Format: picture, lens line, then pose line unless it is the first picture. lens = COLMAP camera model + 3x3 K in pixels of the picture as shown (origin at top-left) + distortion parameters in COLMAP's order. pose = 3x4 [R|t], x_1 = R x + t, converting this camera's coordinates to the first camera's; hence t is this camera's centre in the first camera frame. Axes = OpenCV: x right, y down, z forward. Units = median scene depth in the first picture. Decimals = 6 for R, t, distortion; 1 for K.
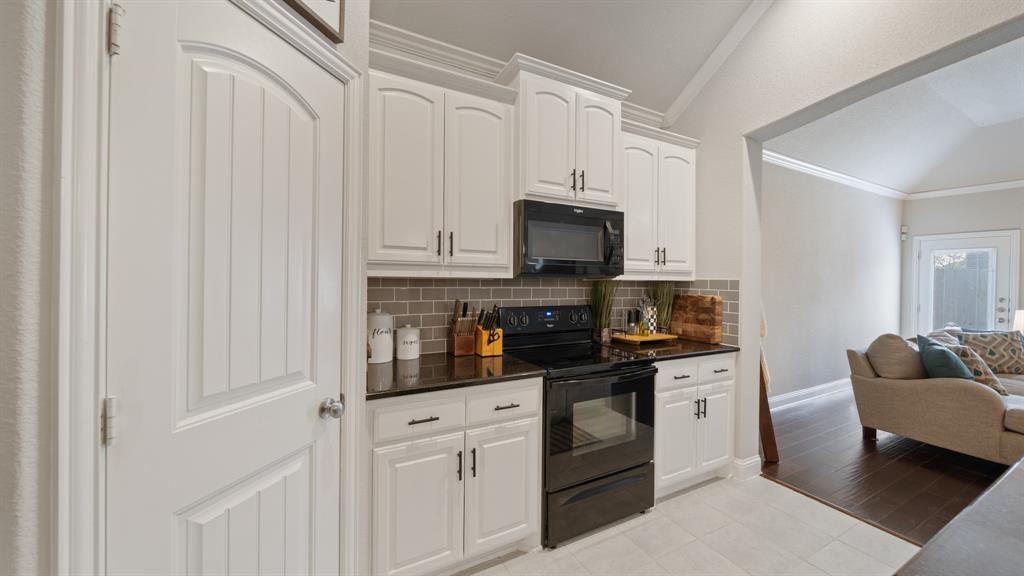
lens RADIAL K [[361.5, 0, 508.8], [0, 361.5, 284.0], [0, 0, 1]] dist [-0.001156, -0.000156]
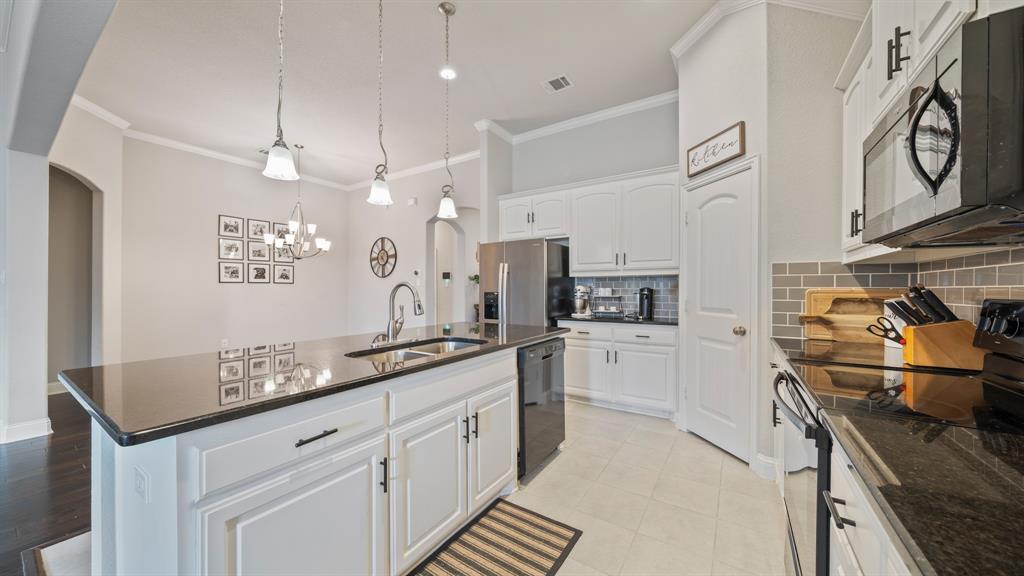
lens RADIAL K [[352.7, 0, 512.3], [0, 352.7, 285.6], [0, 0, 1]] dist [-0.004959, -0.000417]
pose [[-0.869820, -0.017433, -0.493062, 0.859462], [-0.016007, 0.999847, -0.007113, 0.059862], [0.493110, 0.001705, -0.869965, 1.092119]]
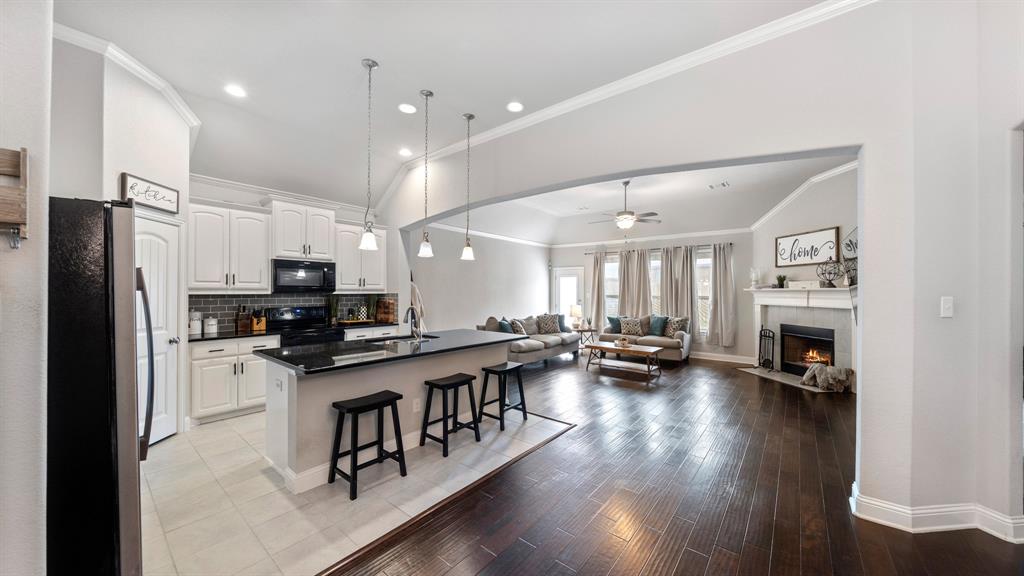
lens RADIAL K [[350.6, 0, 512.0], [0, 350.6, 290.2], [0, 0, 1]] dist [-0.005751, 0.000125]
pose [[0.916278, -0.008305, 0.400458, 0.449933], [0.012624, 0.999887, -0.008148, -0.002894], [-0.400345, 0.012521, 0.916279, -1.363003]]
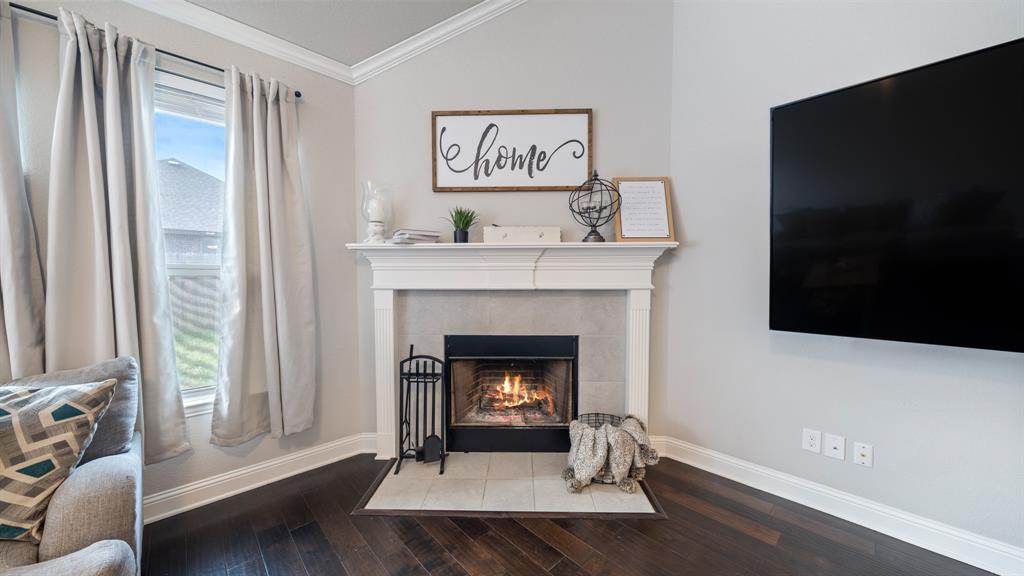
lens RADIAL K [[350.6, 0, 512.0], [0, 350.6, 290.2], [0, 0, 1]] dist [-0.005751, 0.000125]
pose [[-0.280670, -0.045948, 0.958704, 2.365039], [0.007949, 0.998708, 0.050192, 0.071280], [-0.959771, 0.021708, -0.279943, 0.403100]]
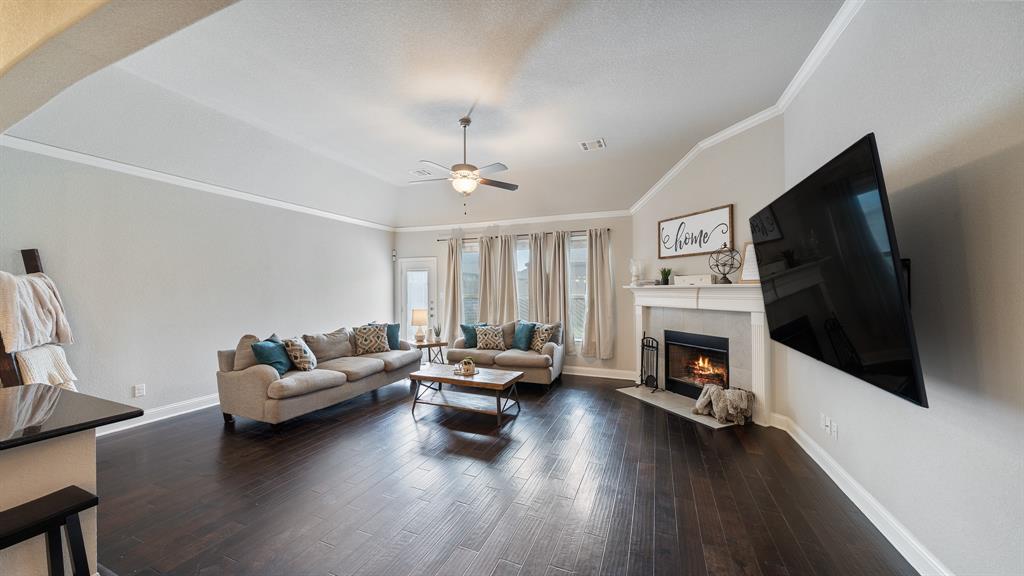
lens RADIAL K [[352.7, 0, 512.3], [0, 352.7, 285.6], [0, 0, 1]] dist [-0.004959, -0.000417]
pose [[0.758265, -0.005684, 0.651921, 1.325727], [0.018896, 0.999733, -0.013263, 0.000648], [-0.651672, 0.022376, 0.758170, -0.744989]]
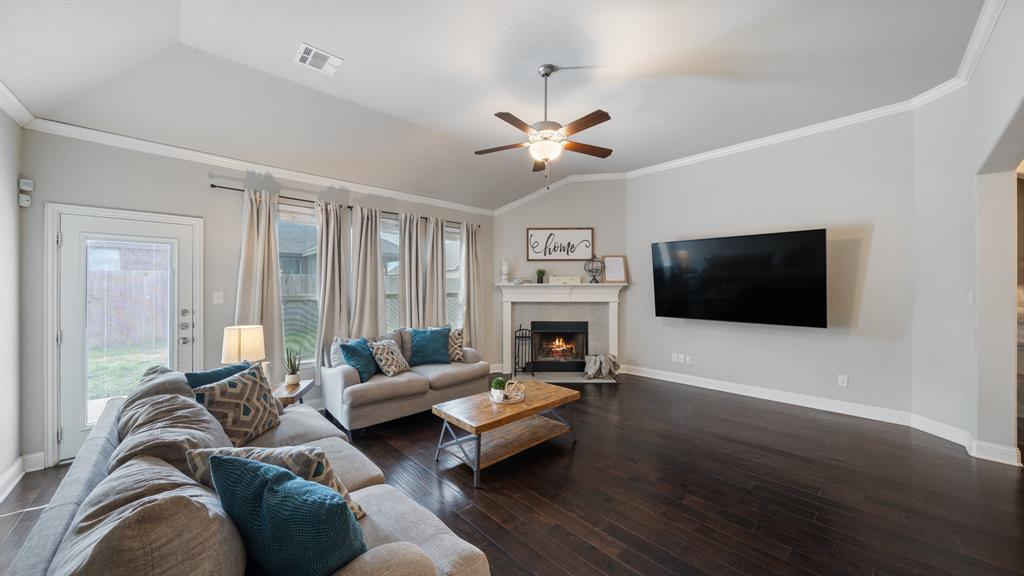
lens RADIAL K [[352.7, 0, 512.3], [0, 352.7, 285.6], [0, 0, 1]] dist [-0.004959, -0.000417]
pose [[-0.277761, -0.007440, 0.960621, 1.034841], [0.007559, 0.999922, 0.009931, -0.023543], [-0.960620, 0.010020, -0.277683, 1.143638]]
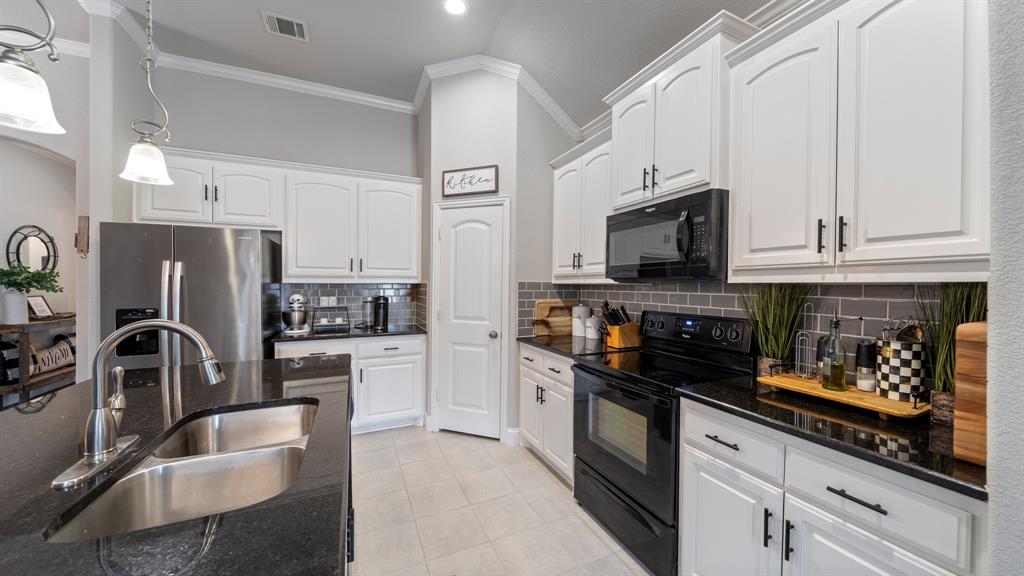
lens RADIAL K [[352.7, 0, 512.3], [0, 352.7, 285.6], [0, 0, 1]] dist [-0.004959, -0.000417]
pose [[-0.053196, -0.008643, -0.998547, 1.043531], [-0.014921, 0.999858, -0.007860, 0.005282], [0.998473, 0.014481, -0.053317, 0.650747]]
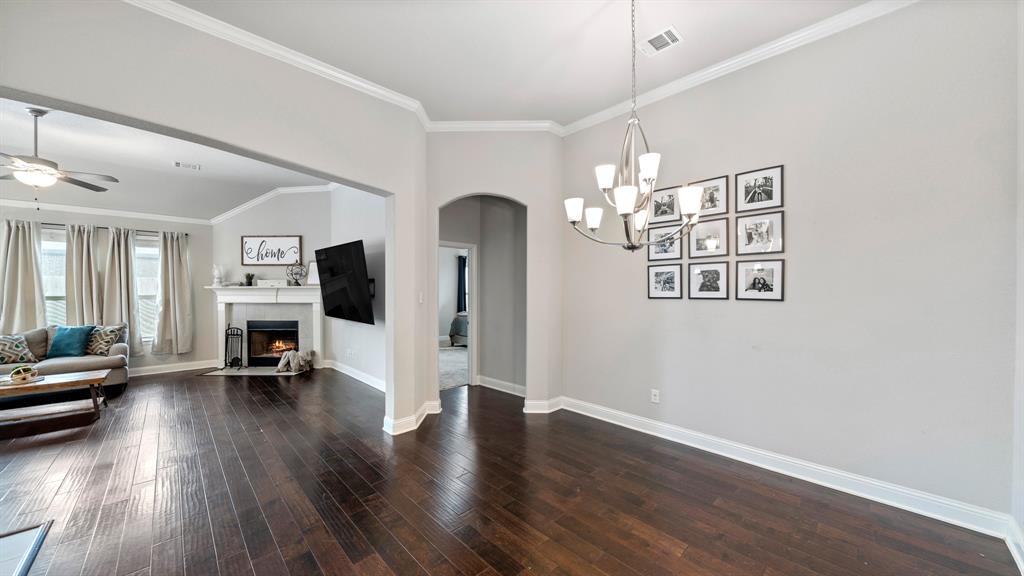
lens RADIAL K [[360.8, 0, 509.4], [0, 360.8, 292.0], [0, 0, 1]] dist [-0.002119, -0.000181]
pose [[-0.281363, -0.019924, 0.959394, 0.103505], [0.009210, 0.999682, 0.023461, -0.014597], [-0.959557, 0.015437, -0.281090, -0.907906]]
